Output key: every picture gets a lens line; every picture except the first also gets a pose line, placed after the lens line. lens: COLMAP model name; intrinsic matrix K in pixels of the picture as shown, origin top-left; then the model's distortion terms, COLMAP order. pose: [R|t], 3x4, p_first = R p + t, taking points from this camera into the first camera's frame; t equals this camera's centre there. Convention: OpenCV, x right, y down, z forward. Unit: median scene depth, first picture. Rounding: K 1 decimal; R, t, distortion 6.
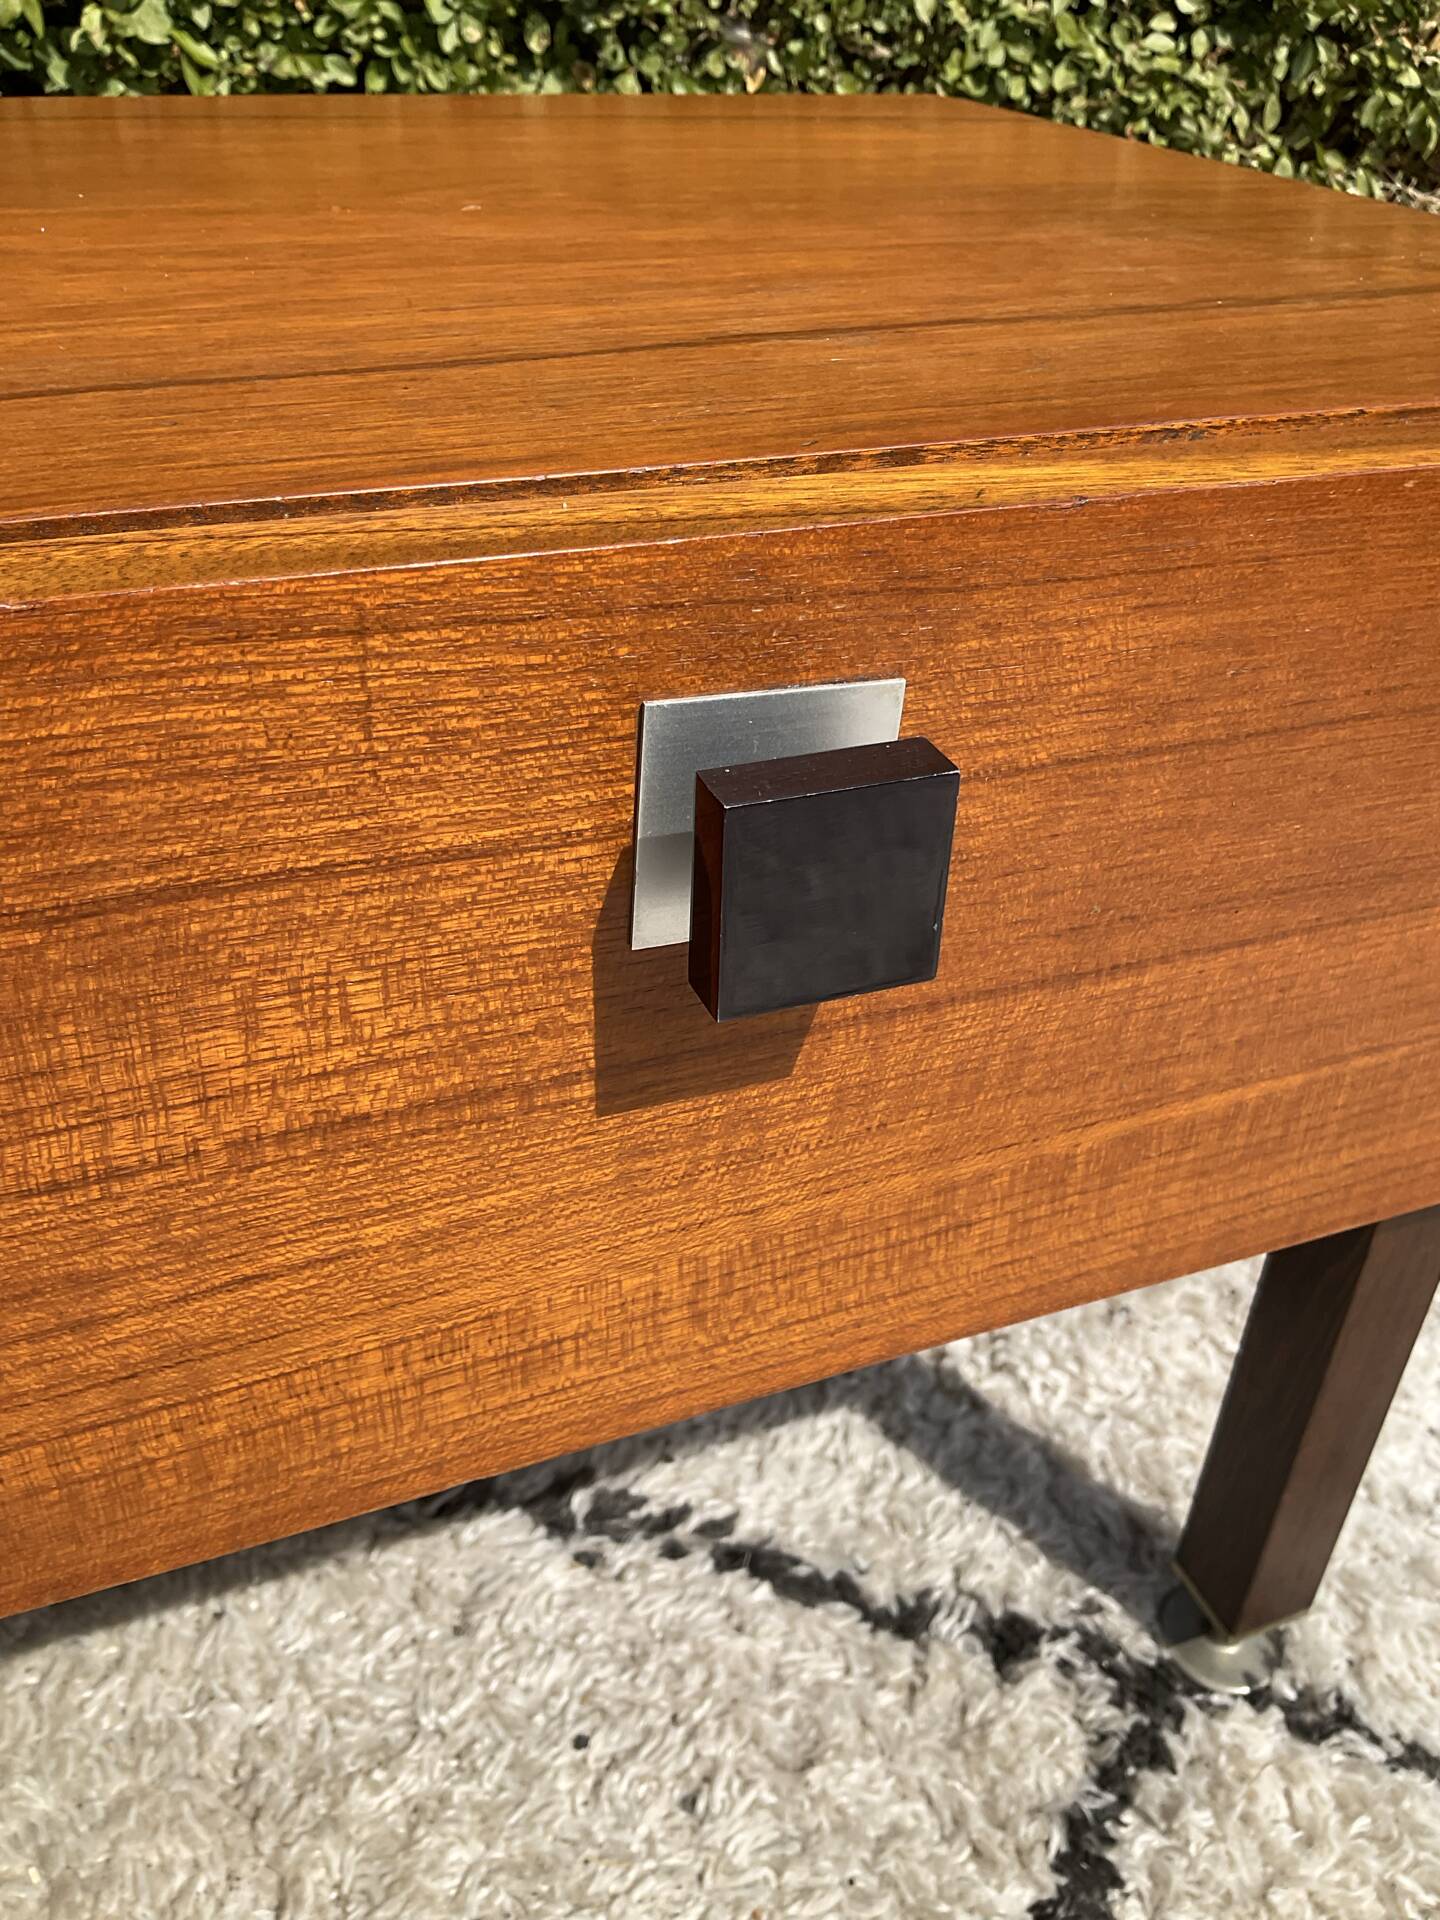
lens RADIAL K [[1619.3, 0, 720.0], [0, 1619.3, 960.0], [0, 0, 1]] dist [0.009832, -0.047900]
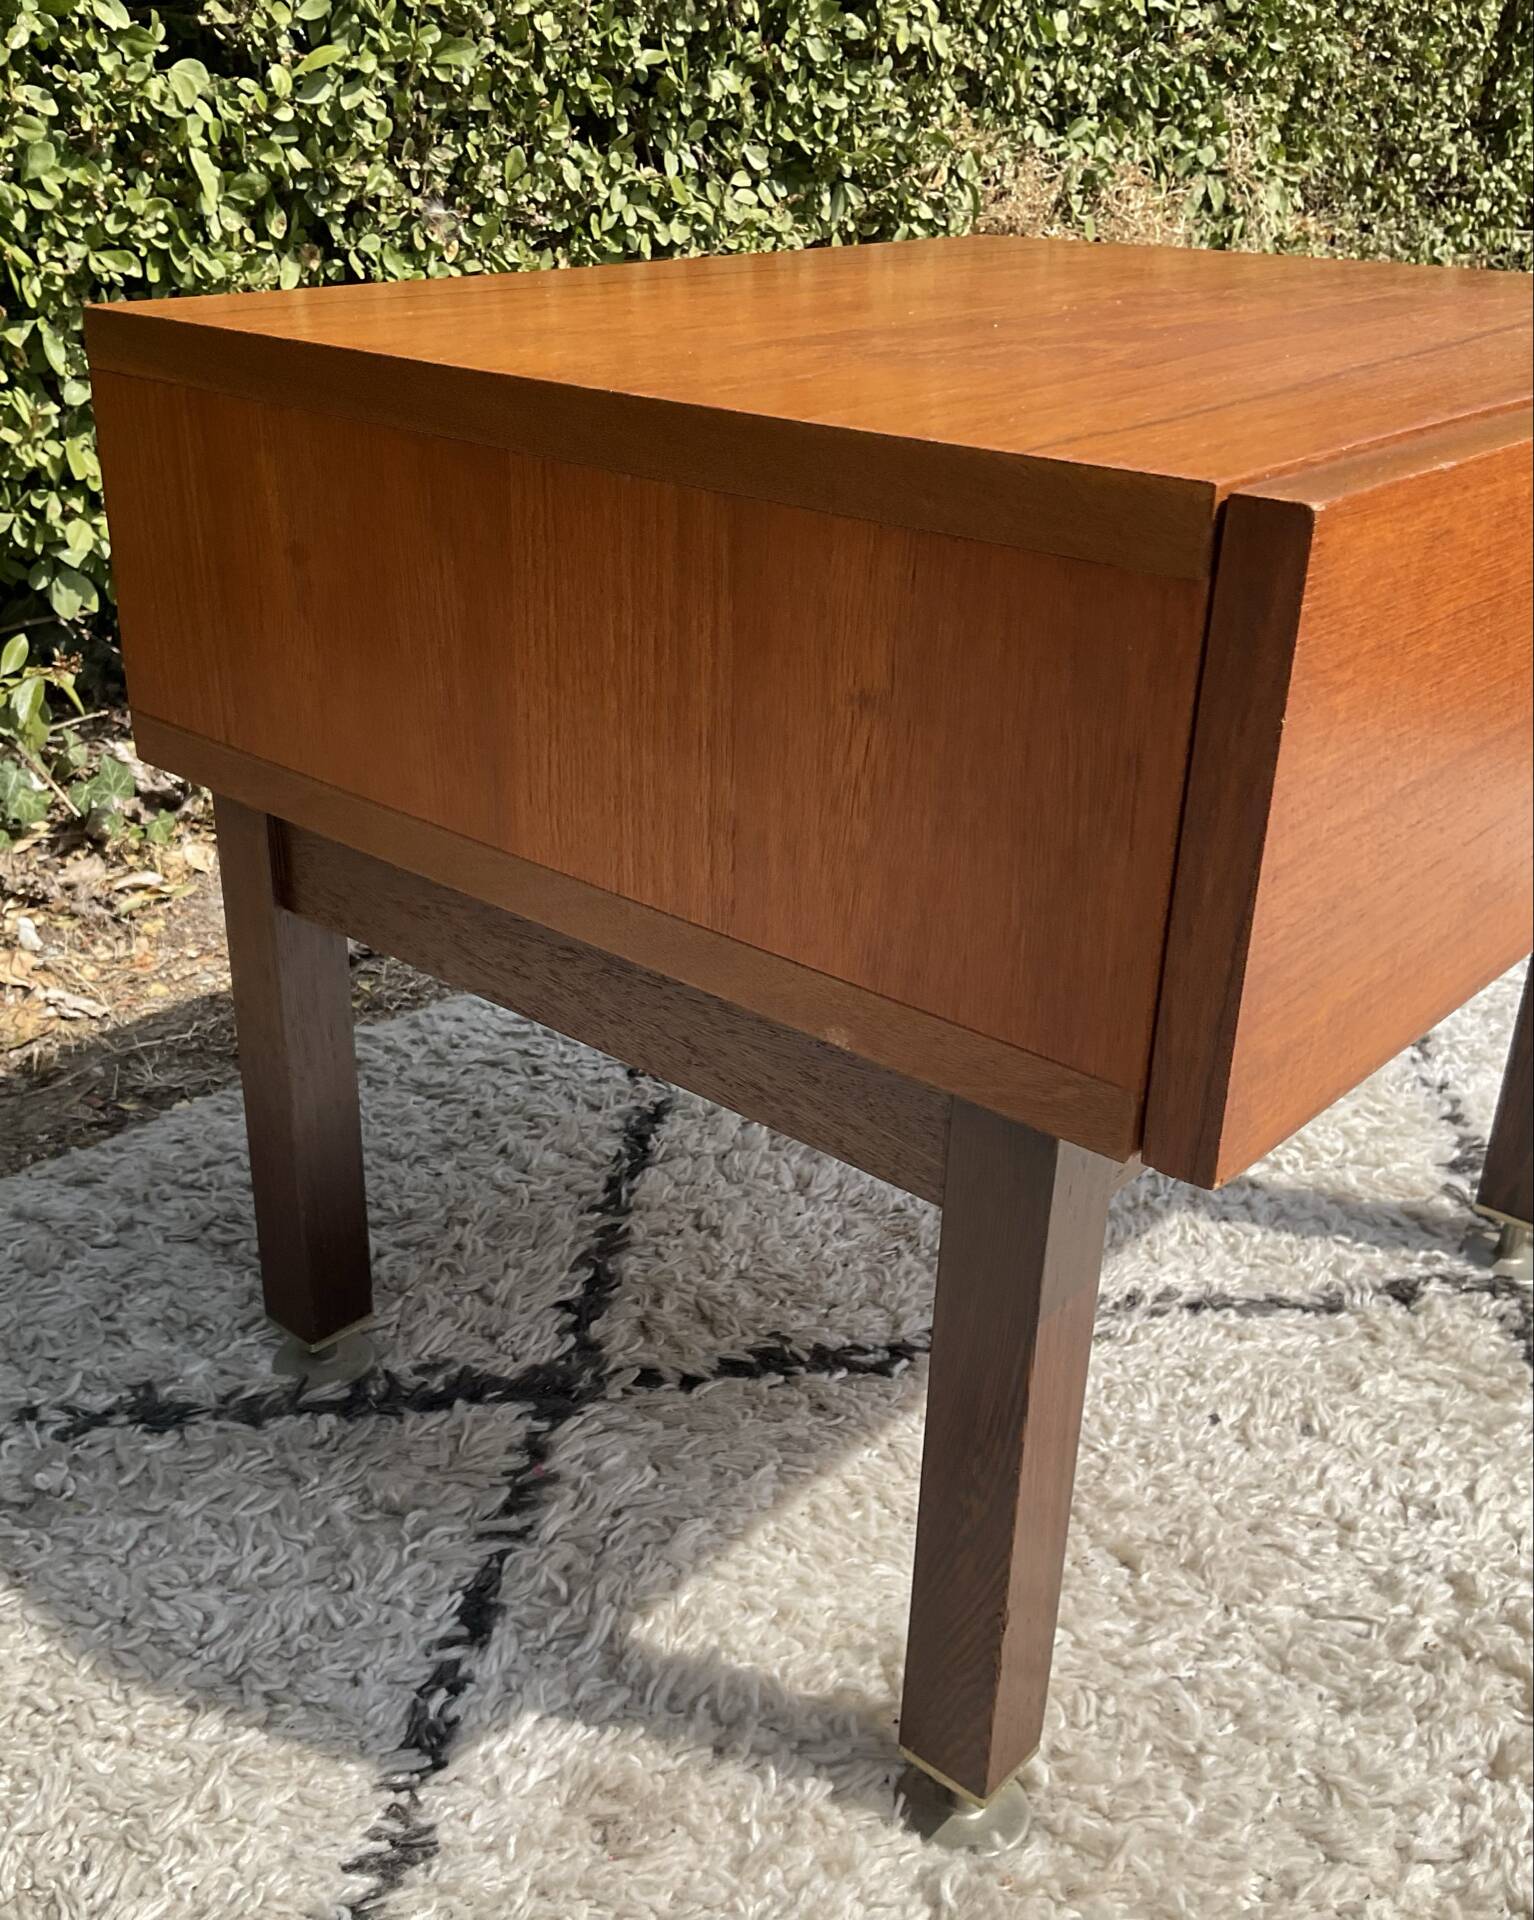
lens RADIAL K [[1888.2, 0, 668.7], [0, 1888.2, 1011.9], [0, 0, 1]] dist [0.021849, -0.064004]
pose [[0.907529, -0.212387, 0.362329, -0.461639], [0.253765, 0.964721, -0.070114, 0.076695], [-0.334656, 0.155577, 0.929409, -0.154263]]
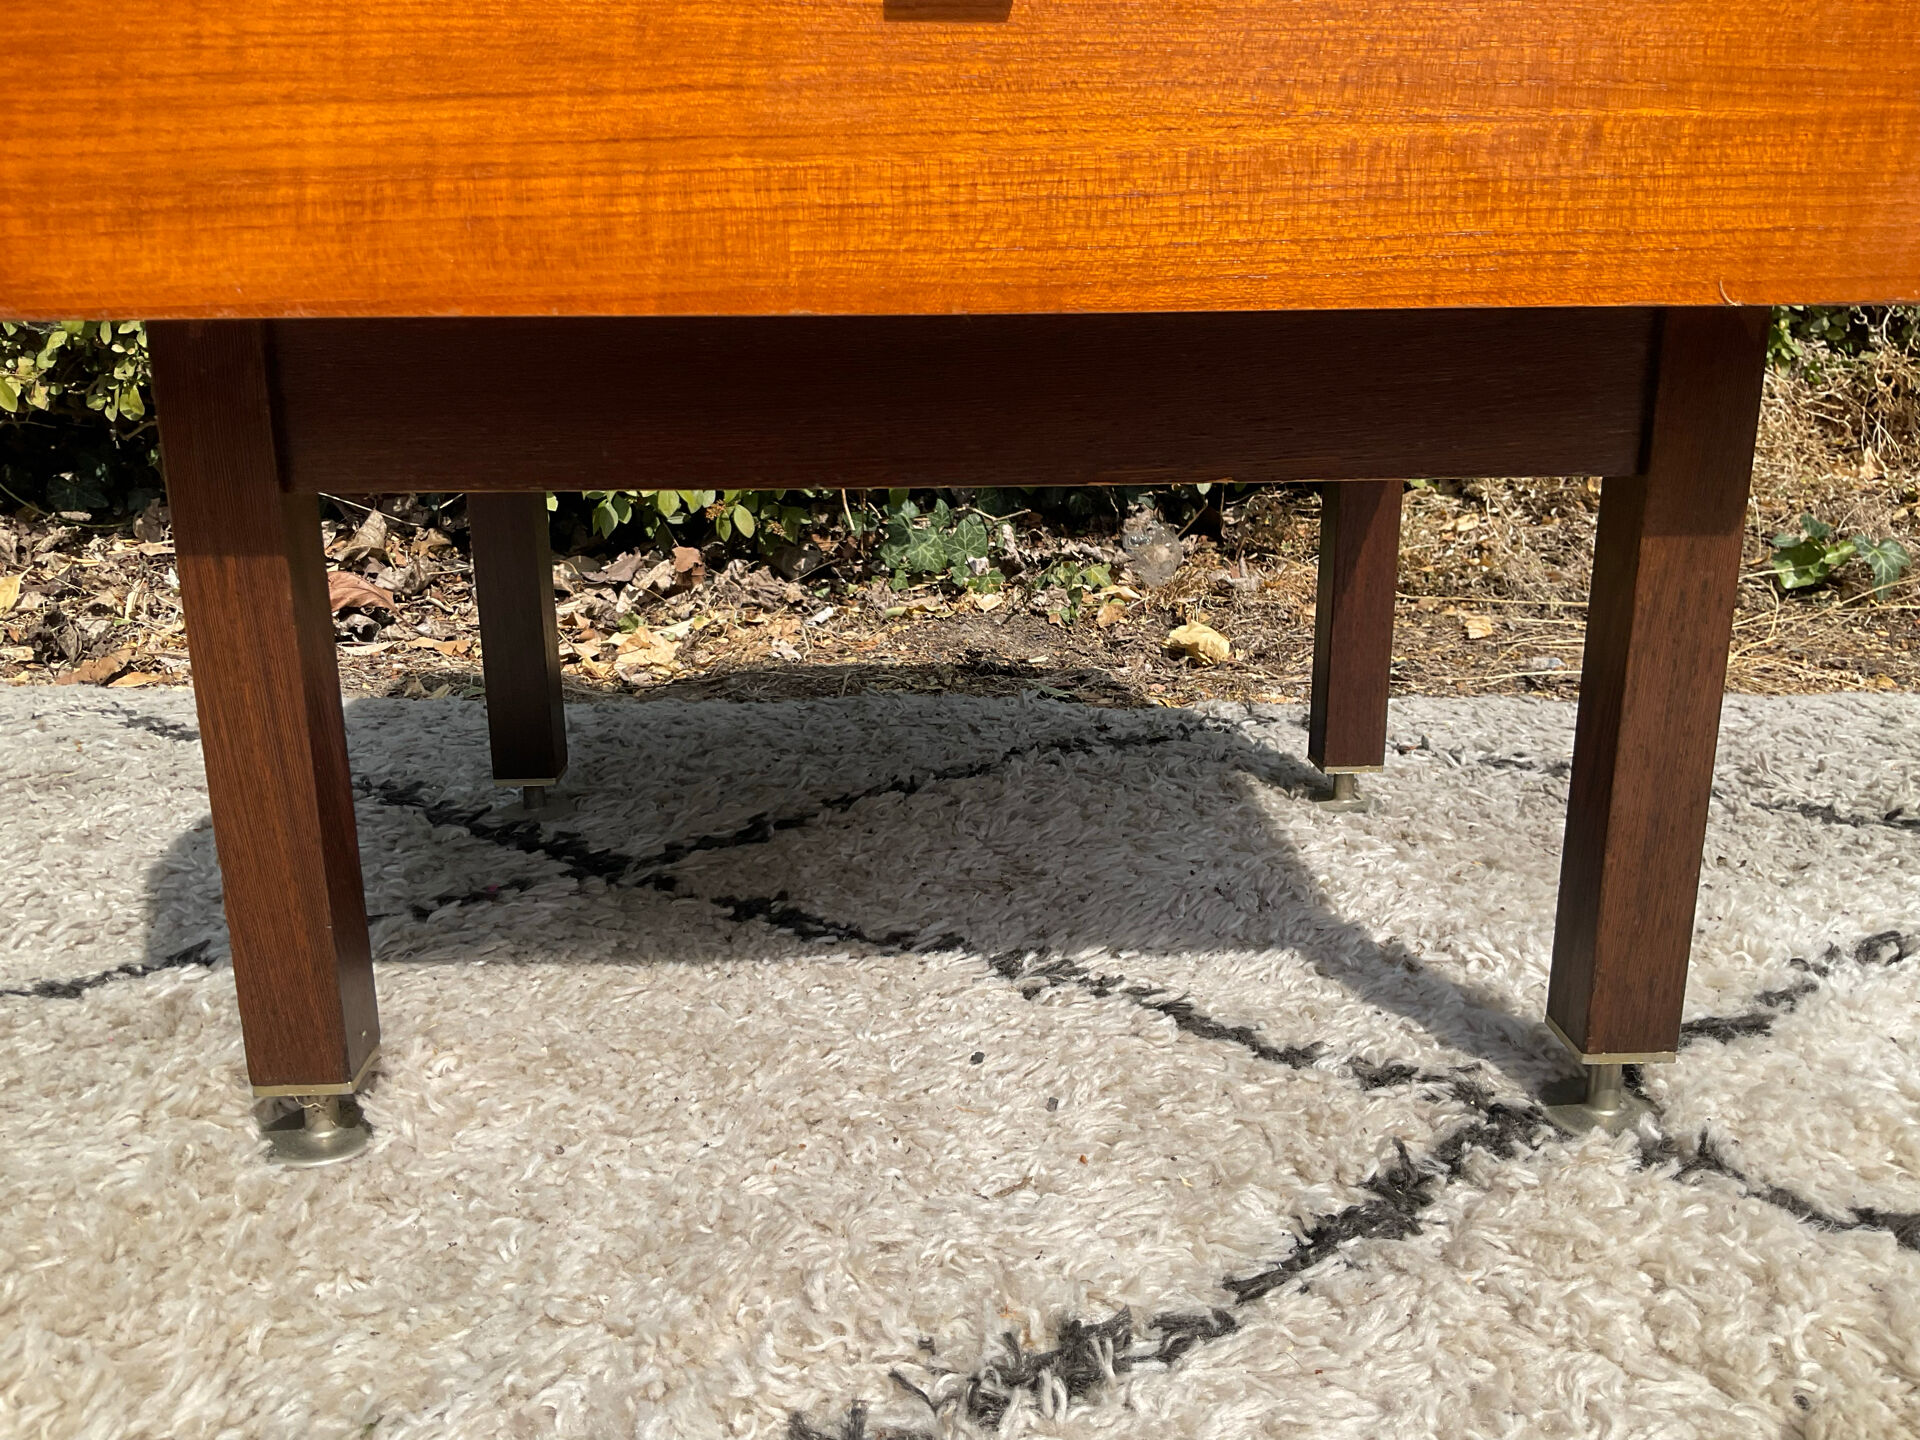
lens RADIAL K [[1581.1, 0, 948.2], [0, 1581.1, 711.6], [0, 0, 1]] dist [0.095088, -0.210269]
pose [[0.939065, 0.045501, -0.340714, 0.131618], [-0.152313, 0.943661, -0.293777, 0.279763], [0.308151, 0.327771, 0.893090, -0.057519]]
